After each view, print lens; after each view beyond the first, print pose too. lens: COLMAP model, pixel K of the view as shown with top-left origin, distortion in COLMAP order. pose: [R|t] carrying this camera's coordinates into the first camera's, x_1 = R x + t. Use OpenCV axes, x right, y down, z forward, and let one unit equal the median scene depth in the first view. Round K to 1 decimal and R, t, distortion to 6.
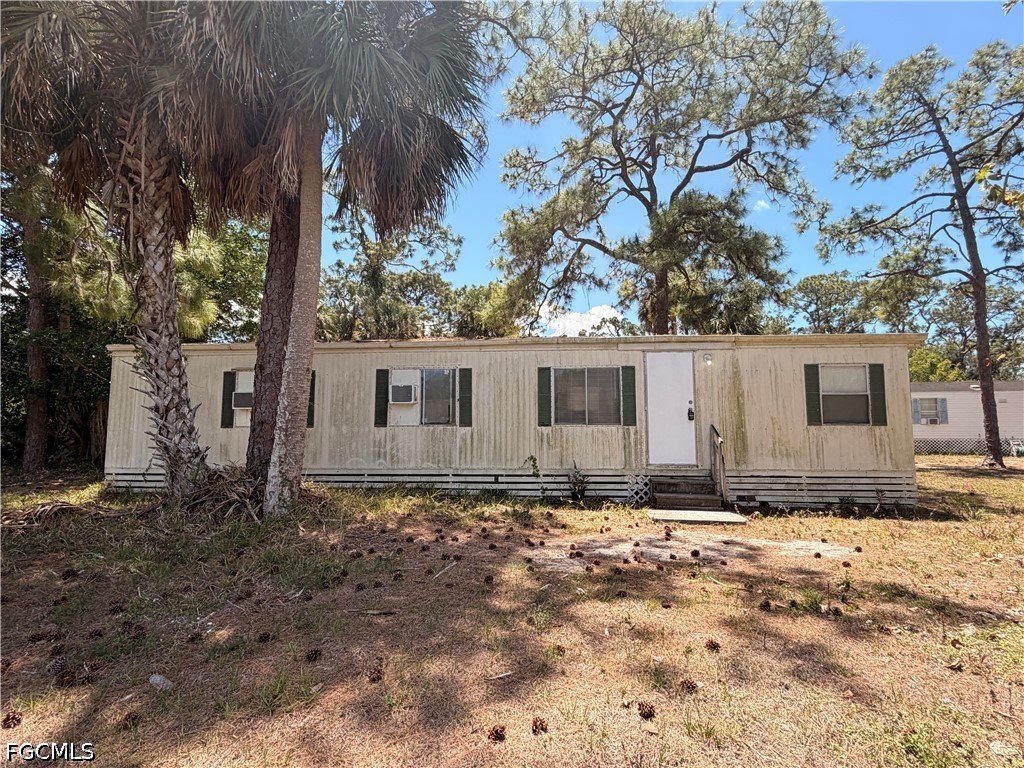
lens RADIAL K [[513.2, 0, 512.0], [0, 513.2, 384.0], [0, 0, 1]] dist [-0.000531, -0.000236]
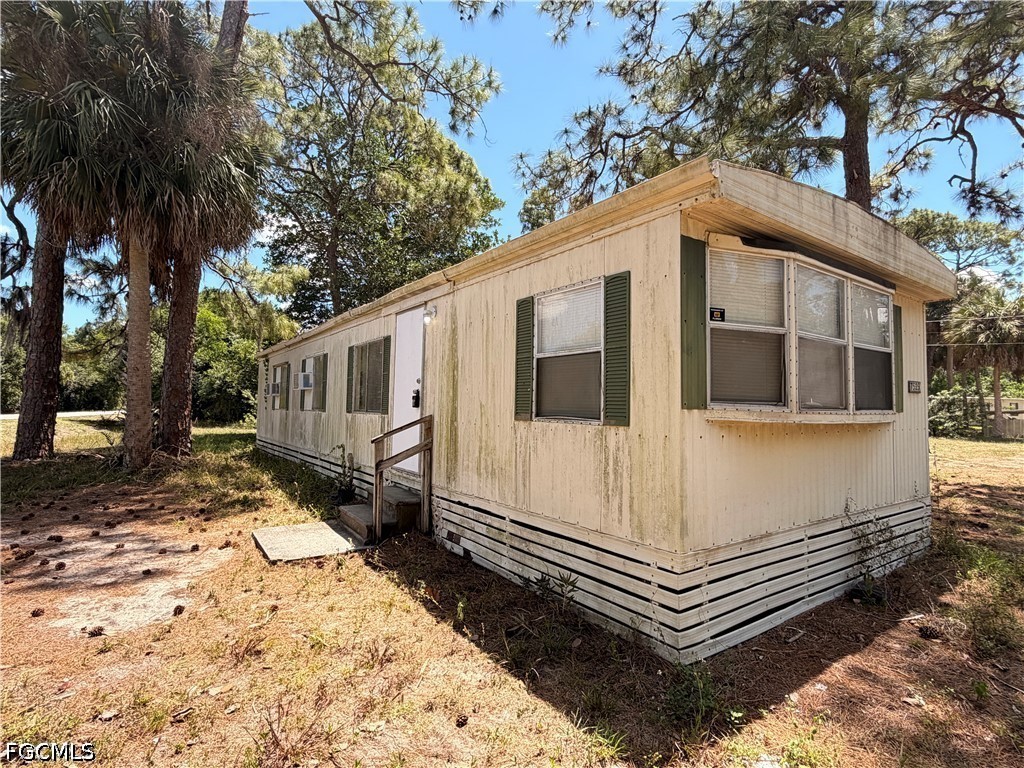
lens RADIAL K [[513.2, 0, 512.0], [0, 513.2, 384.0], [0, 0, 1]] dist [-0.000531, -0.000236]
pose [[0.646415, -0.024241, -0.762601, 0.965418], [0.052557, 0.998536, 0.012809, 0.038115], [0.761174, -0.048360, 0.646742, 0.670044]]
